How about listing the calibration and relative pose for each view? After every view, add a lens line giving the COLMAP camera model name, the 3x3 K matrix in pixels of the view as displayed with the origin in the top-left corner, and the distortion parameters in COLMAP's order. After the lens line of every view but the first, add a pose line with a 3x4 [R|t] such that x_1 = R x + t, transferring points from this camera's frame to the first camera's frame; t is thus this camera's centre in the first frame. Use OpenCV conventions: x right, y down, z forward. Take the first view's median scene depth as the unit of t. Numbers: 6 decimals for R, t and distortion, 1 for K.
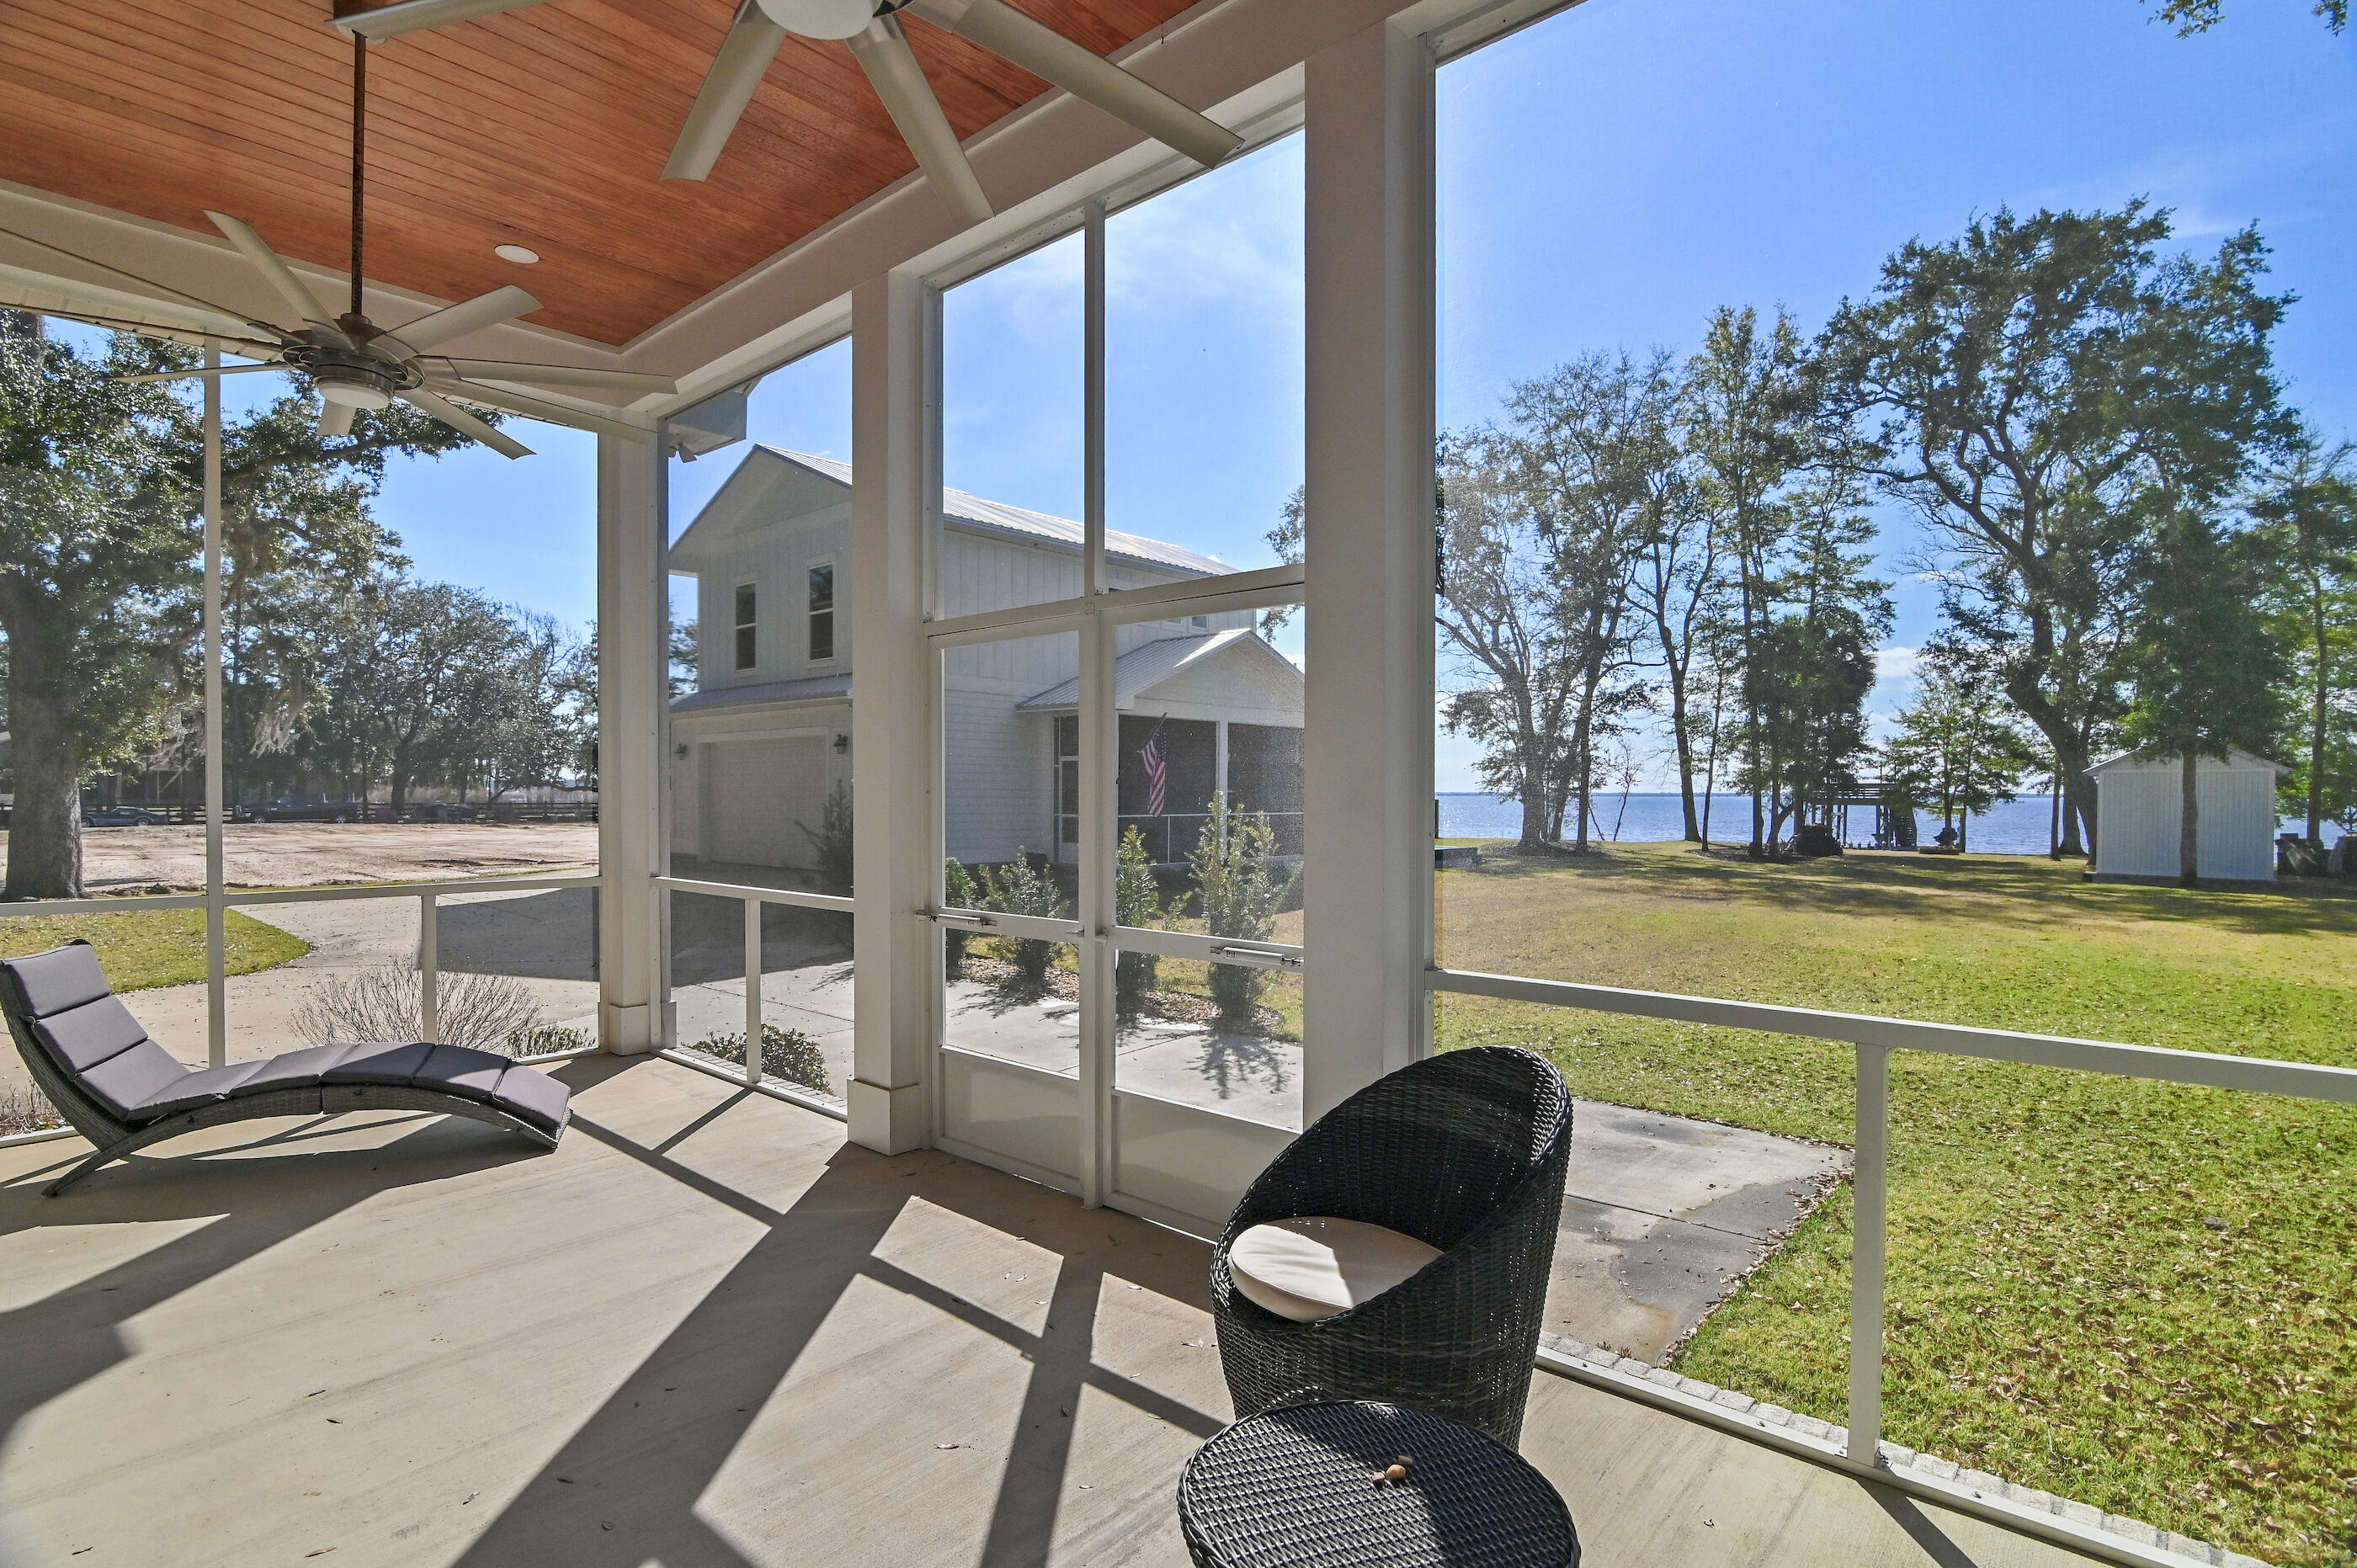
lens RADIAL K [[1179.5, 0, 1266.7], [0, 1179.5, 802.2], [0, 0, 1]] dist [-0.016490, 0.001706]
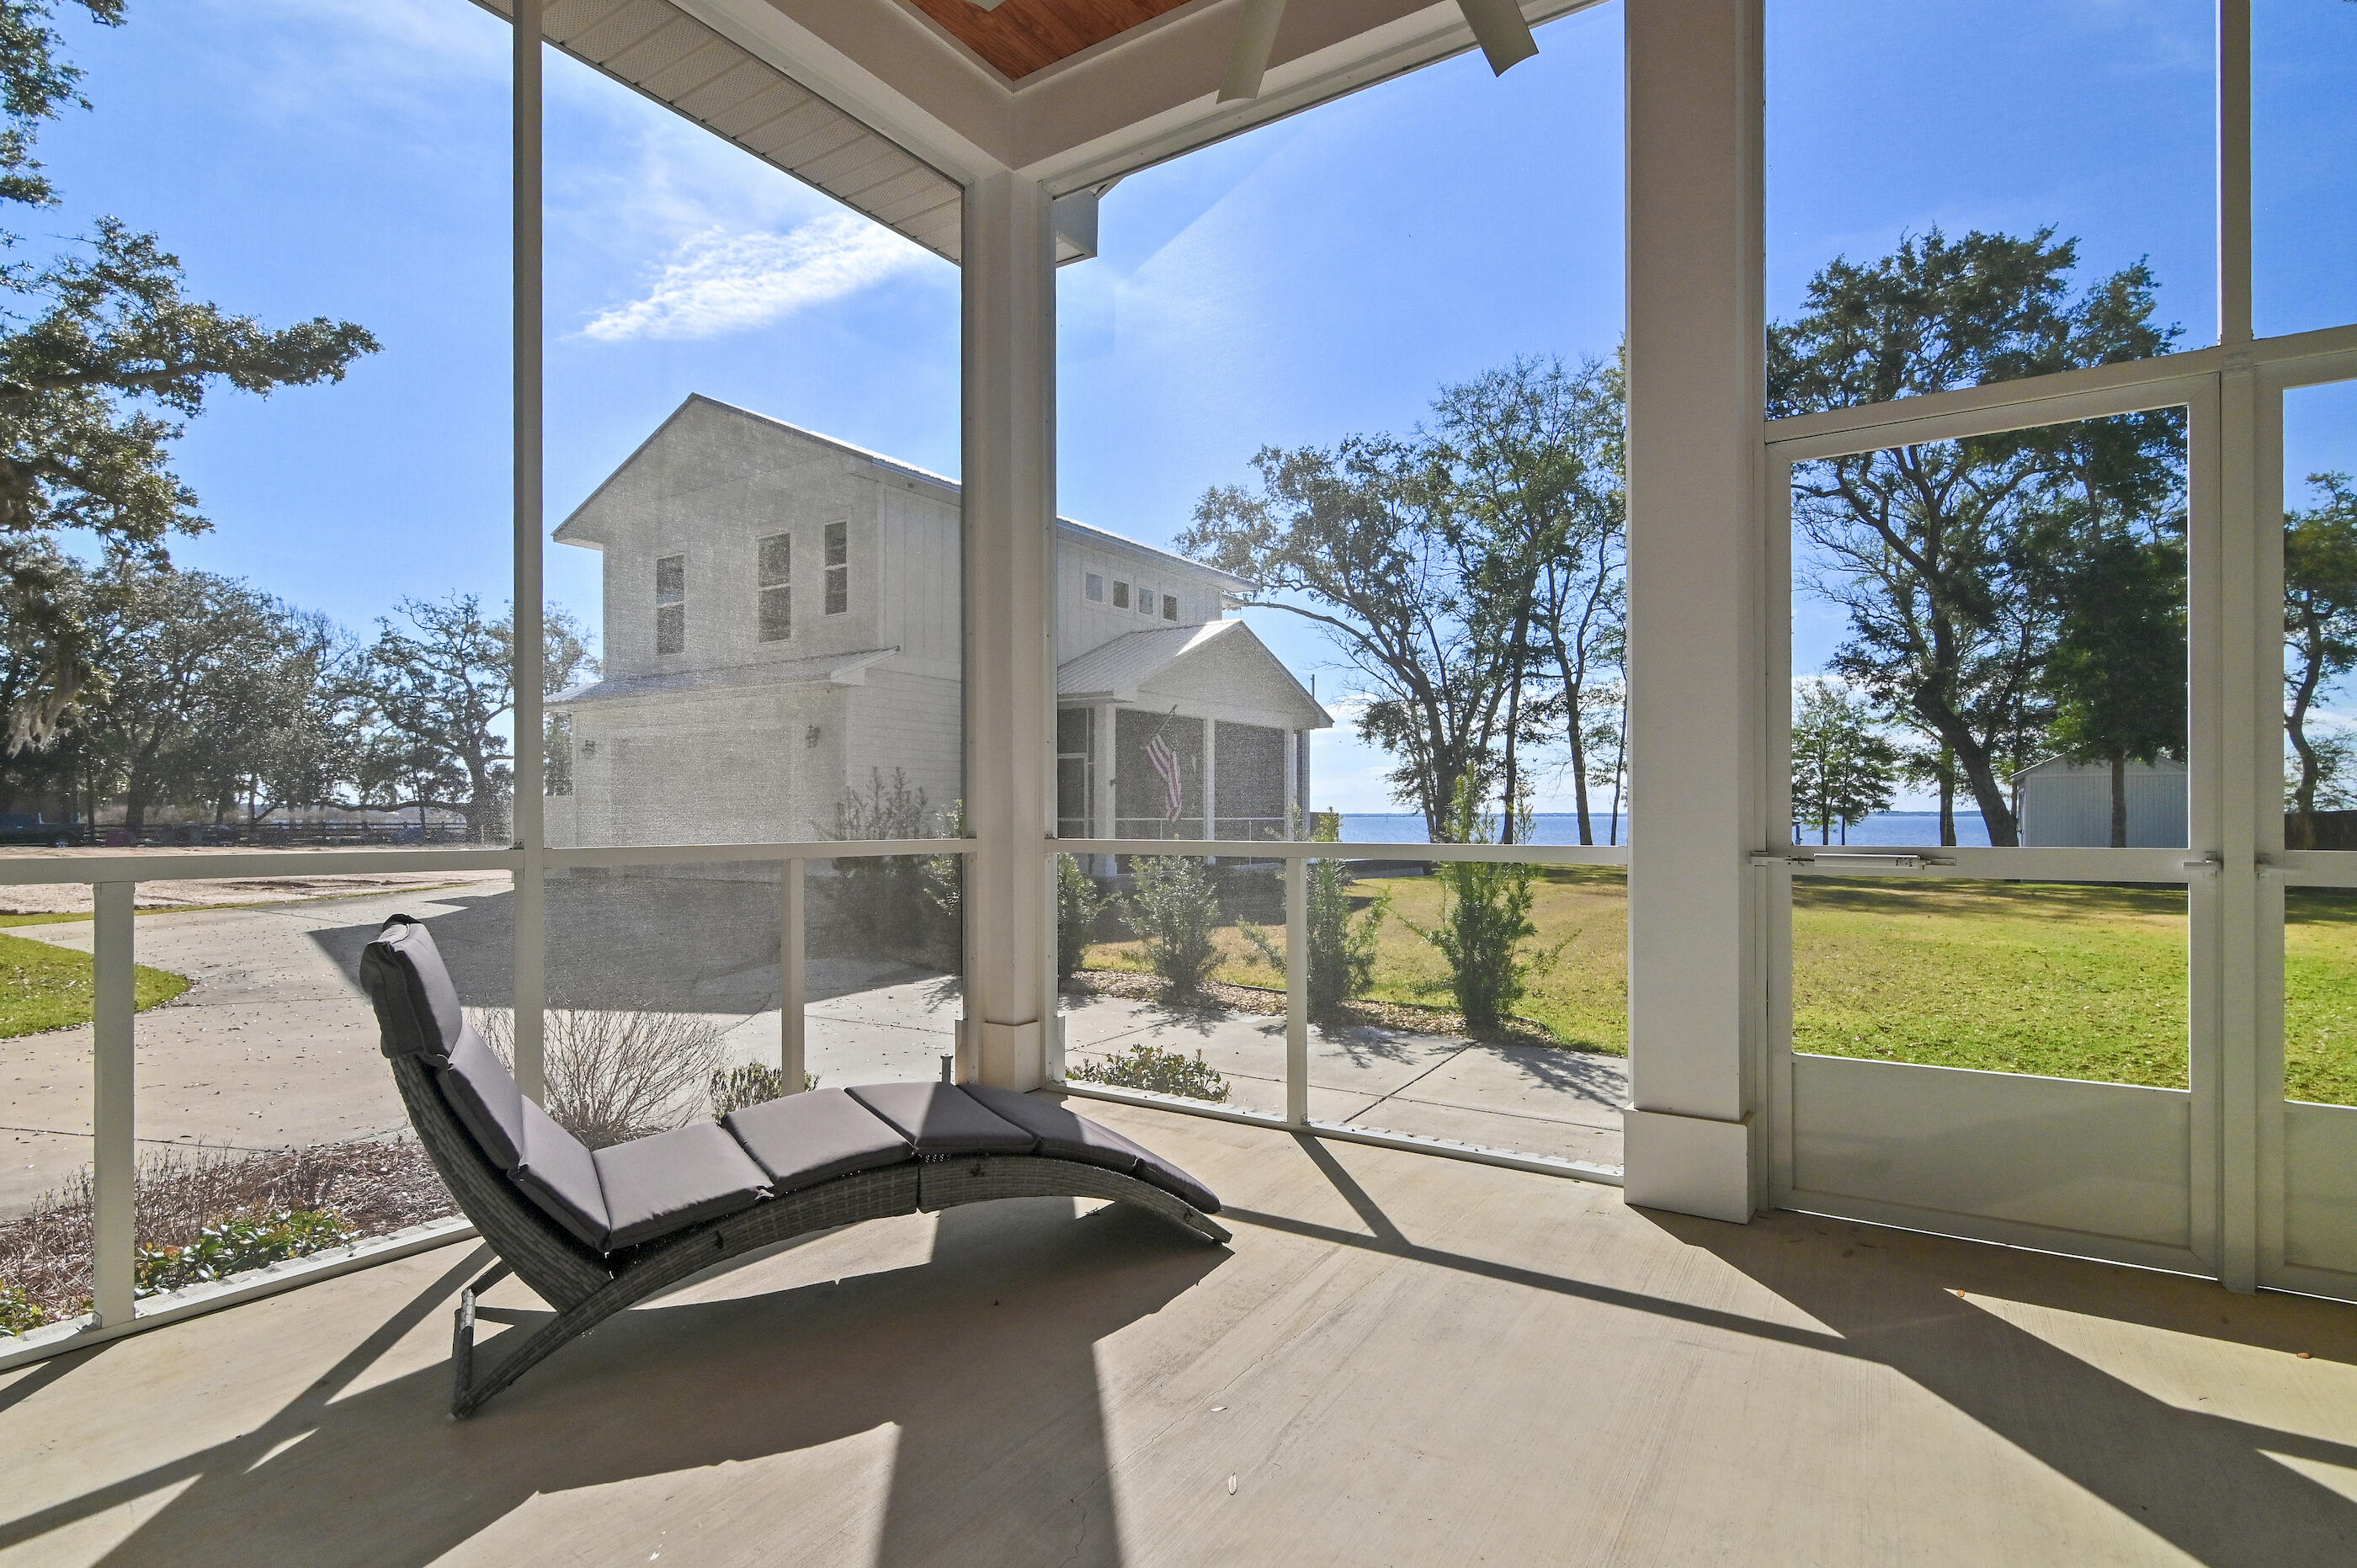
lens RADIAL K [[1179.5, 0, 1238.8], [0, 1179.5, 820.1], [0, 0, 1]] dist [-0.016490, 0.001706]
pose [[0.989236, -0.005669, 0.146218, -0.118140], [0.006658, 0.999958, -0.006274, 0.013357], [-0.146176, 0.007180, 0.989233, 0.066939]]
